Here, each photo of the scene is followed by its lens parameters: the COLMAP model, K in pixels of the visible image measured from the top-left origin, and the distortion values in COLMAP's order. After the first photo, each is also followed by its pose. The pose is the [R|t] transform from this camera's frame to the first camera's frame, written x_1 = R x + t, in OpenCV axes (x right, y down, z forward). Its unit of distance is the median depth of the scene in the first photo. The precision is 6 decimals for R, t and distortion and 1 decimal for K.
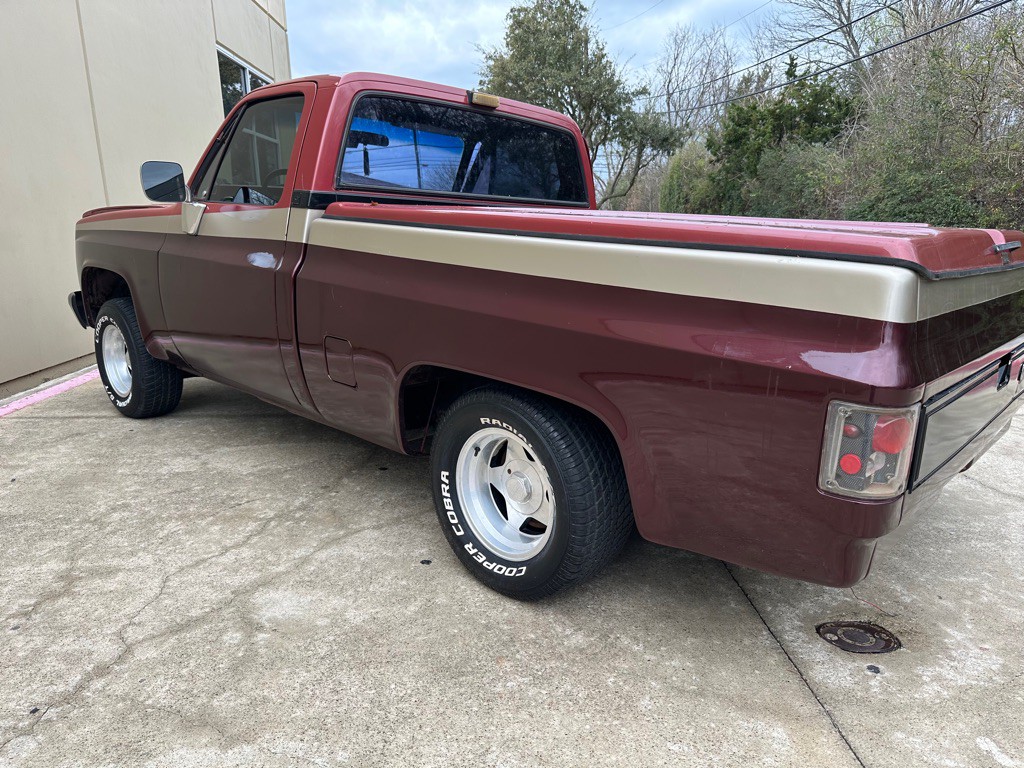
lens RADIAL K [[728.7, 0, 519.1], [0, 728.7, 392.7], [0, 0, 1]] dist [-0.003612, -0.000153]
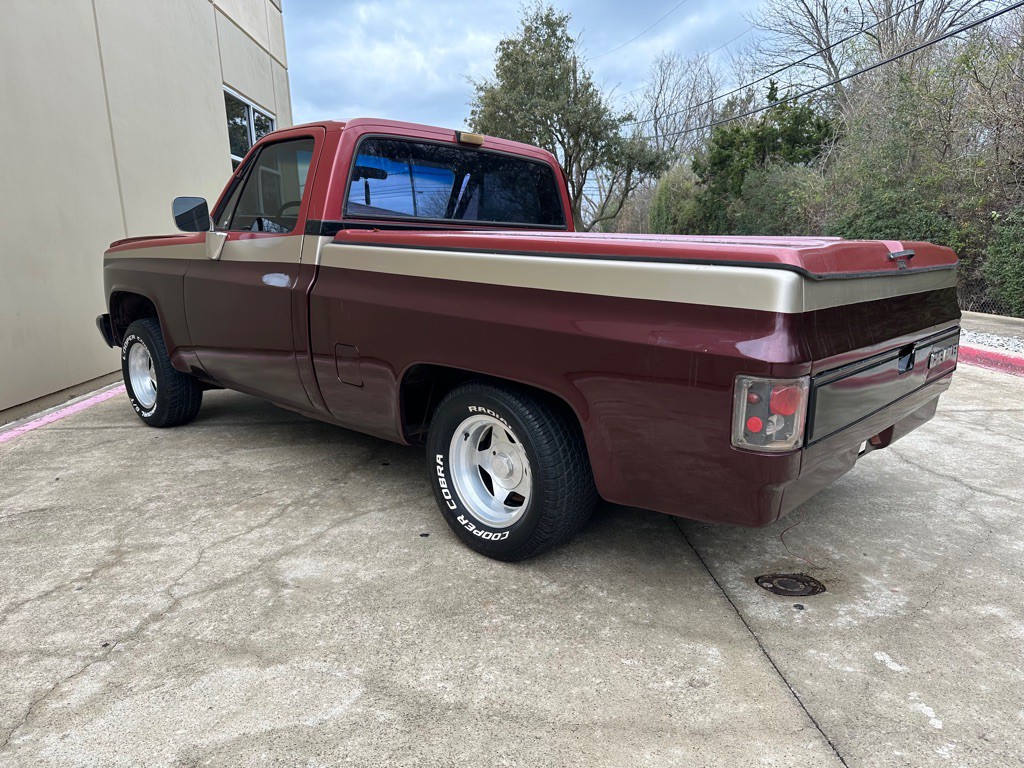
lens RADIAL K [[725.4, 0, 512.6], [0, 725.4, 385.0], [0, 0, 1]] dist [0.020715, -0.027915]
pose [[0.999818, -0.018372, -0.005201, 0.015598], [0.018147, 0.999019, -0.040407, 0.029159], [0.005938, 0.040305, 0.999170, -0.112401]]
